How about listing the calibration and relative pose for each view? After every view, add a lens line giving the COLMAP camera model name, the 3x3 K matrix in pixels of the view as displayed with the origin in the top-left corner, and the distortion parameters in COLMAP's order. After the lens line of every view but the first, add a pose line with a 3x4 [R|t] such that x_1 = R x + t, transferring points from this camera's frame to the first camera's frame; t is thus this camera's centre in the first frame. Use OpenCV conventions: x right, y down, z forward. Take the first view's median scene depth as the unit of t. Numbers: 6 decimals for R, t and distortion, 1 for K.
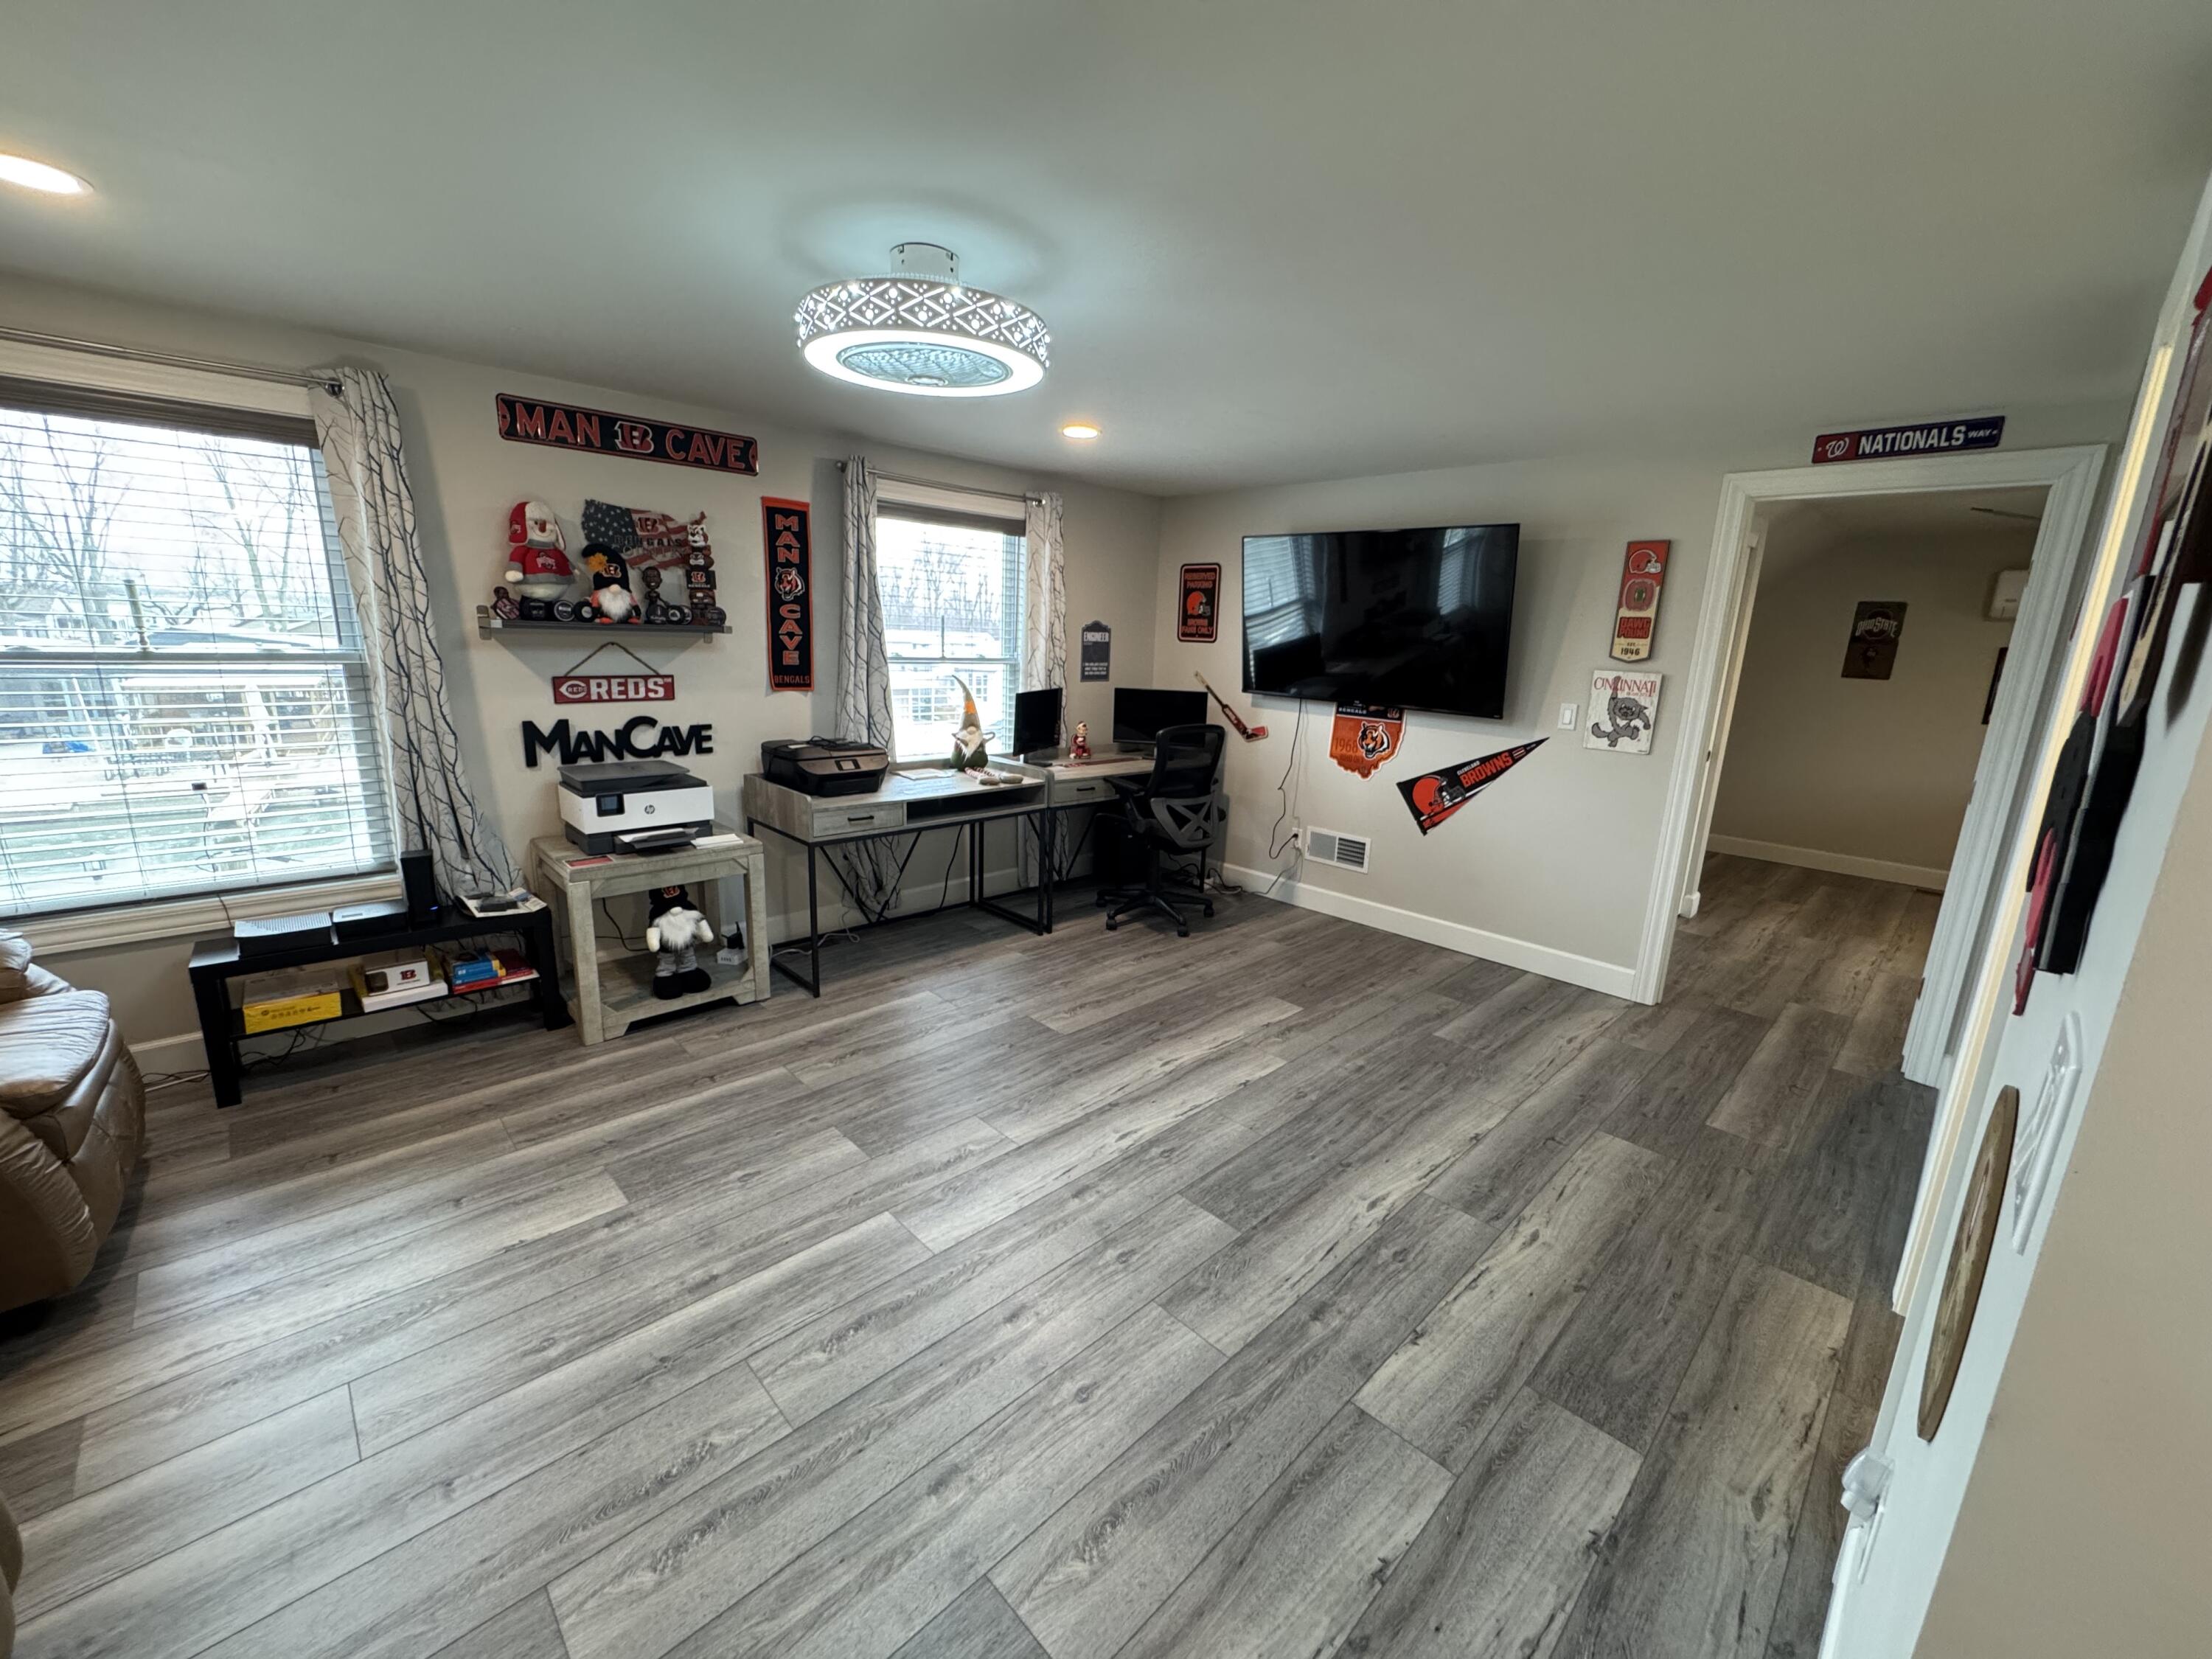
lens RADIAL K [[884.3, 0, 1106.0], [0, 884.3, 829.5], [0, 0, 1]] dist [-0.000094, 0.000678]
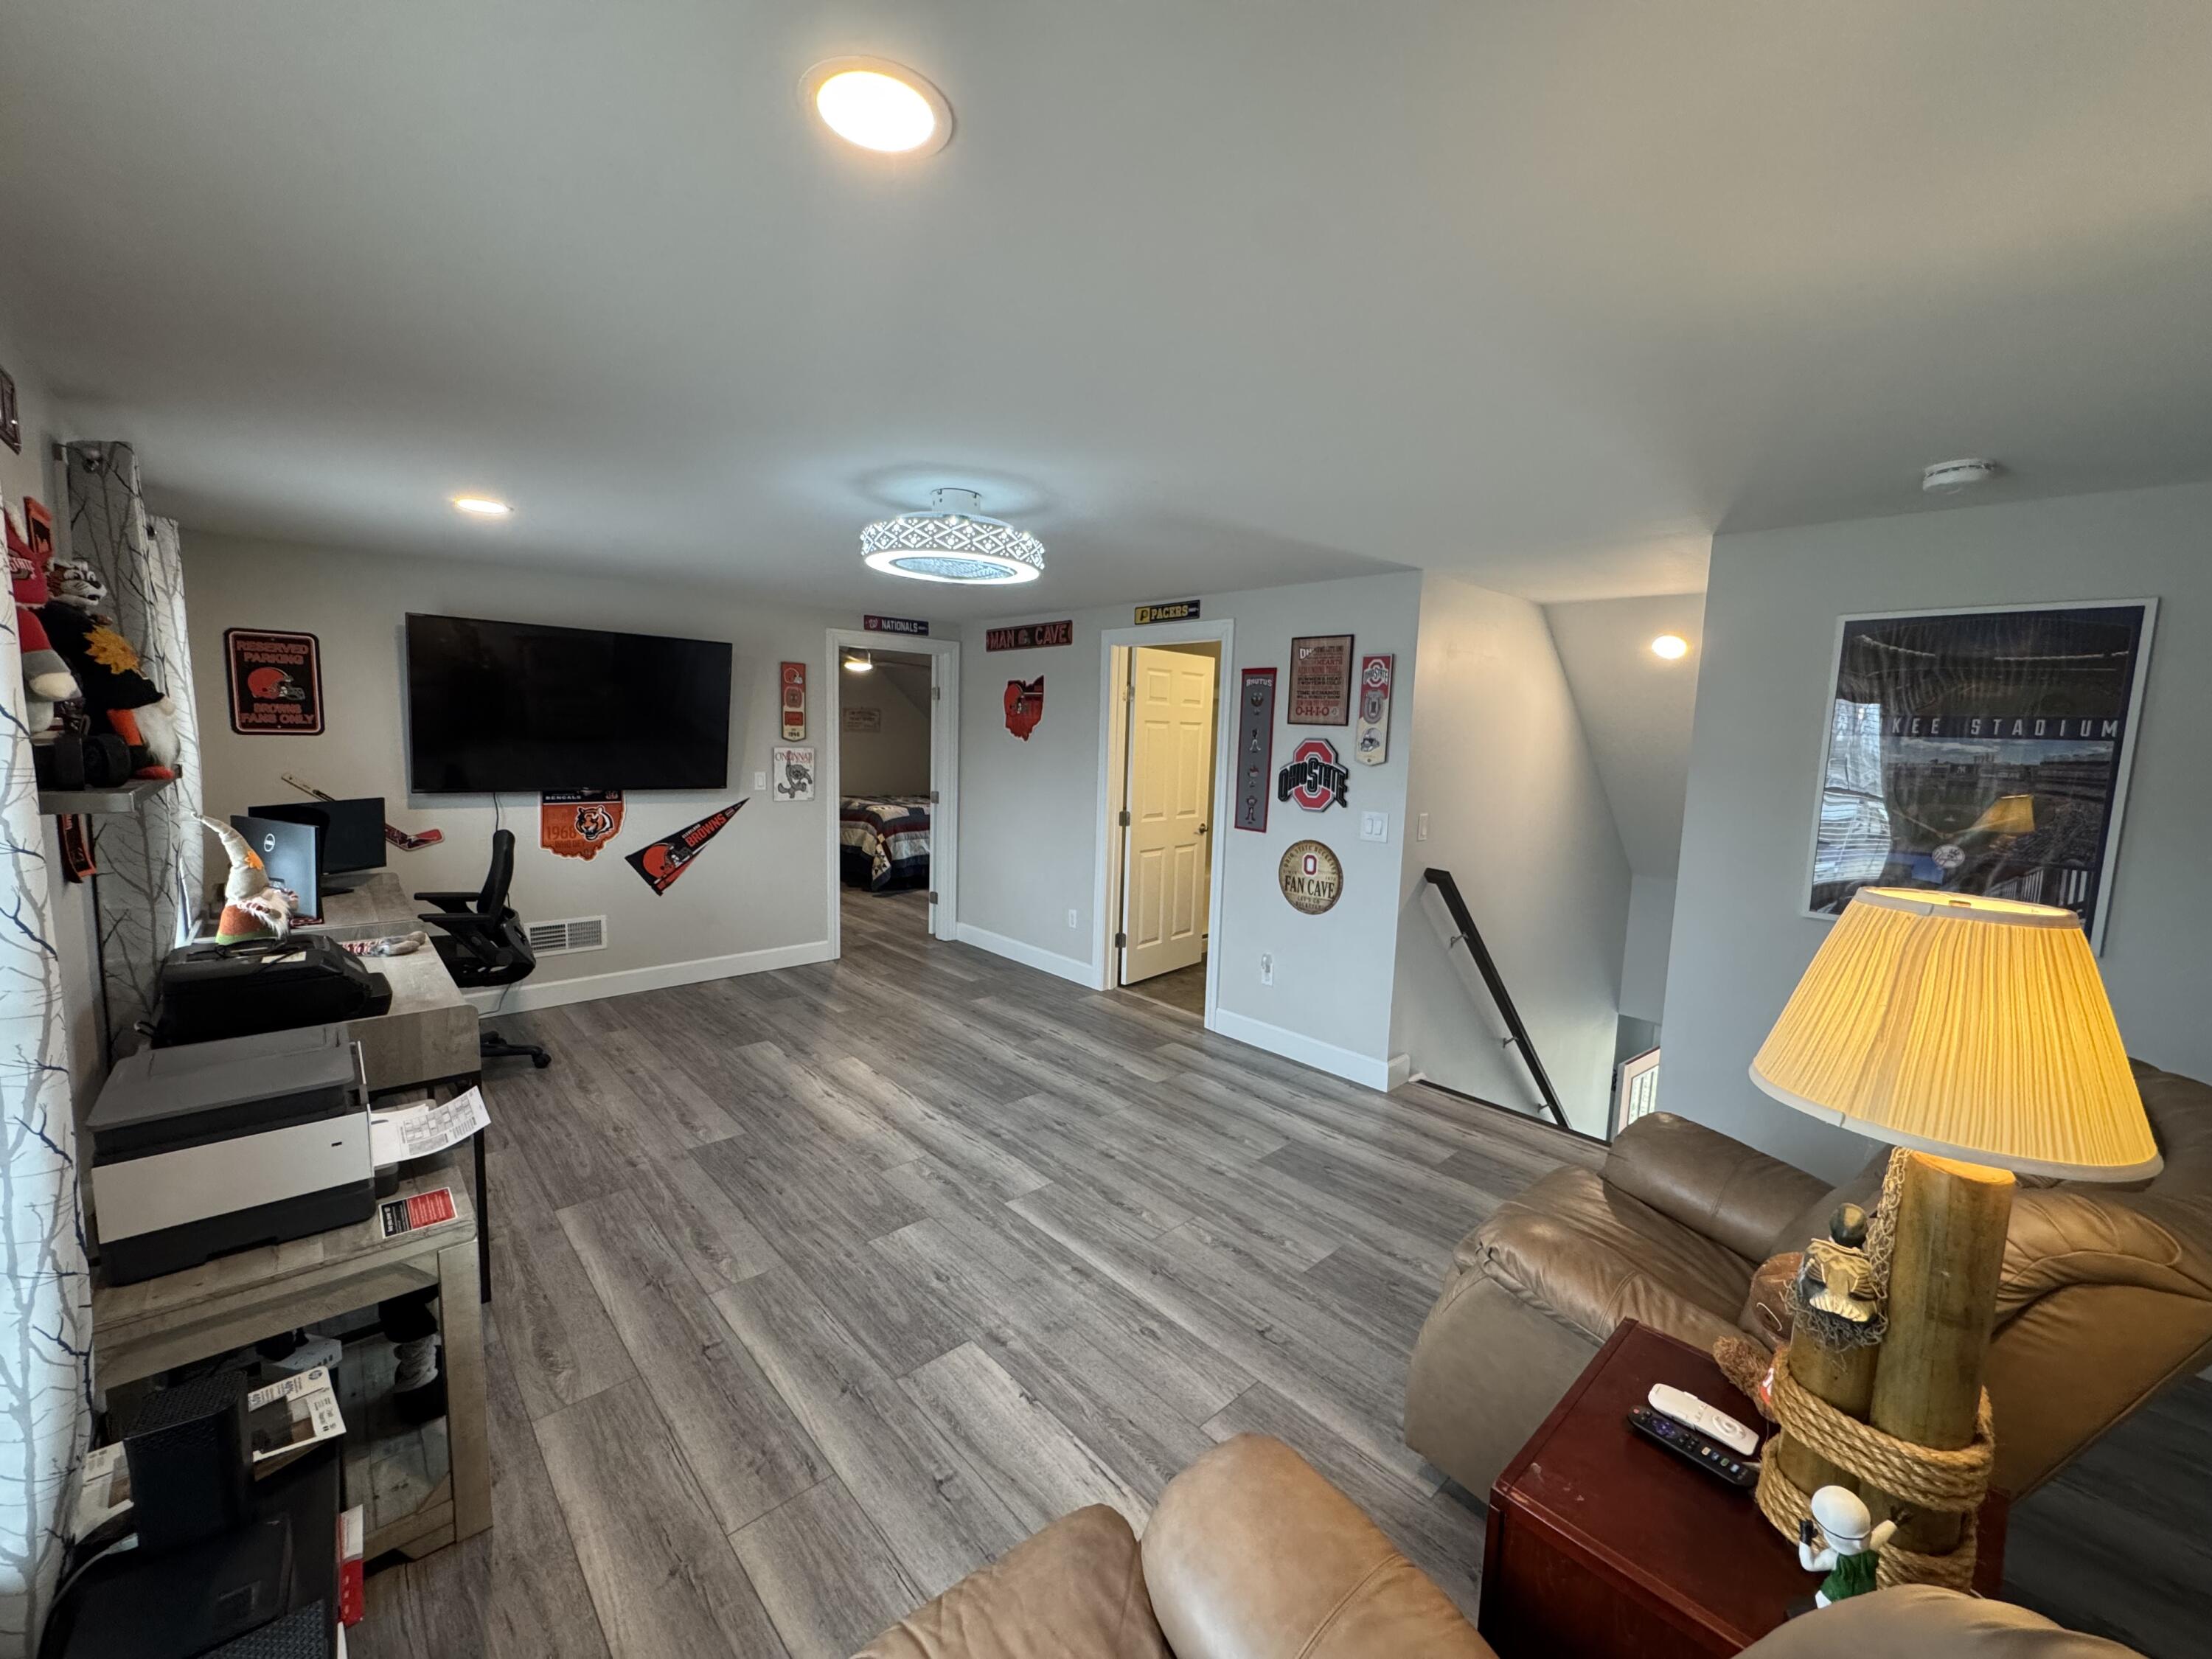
lens RADIAL K [[884.3, 0, 1106.0], [0, 884.3, 829.5], [0, 0, 1]] dist [-0.000094, 0.000678]
pose [[0.024979, -0.149225, 0.988488, -0.953292], [0.191951, 0.971113, 0.141752, -0.164891], [-0.981087, 0.186201, 0.052901, 0.458780]]
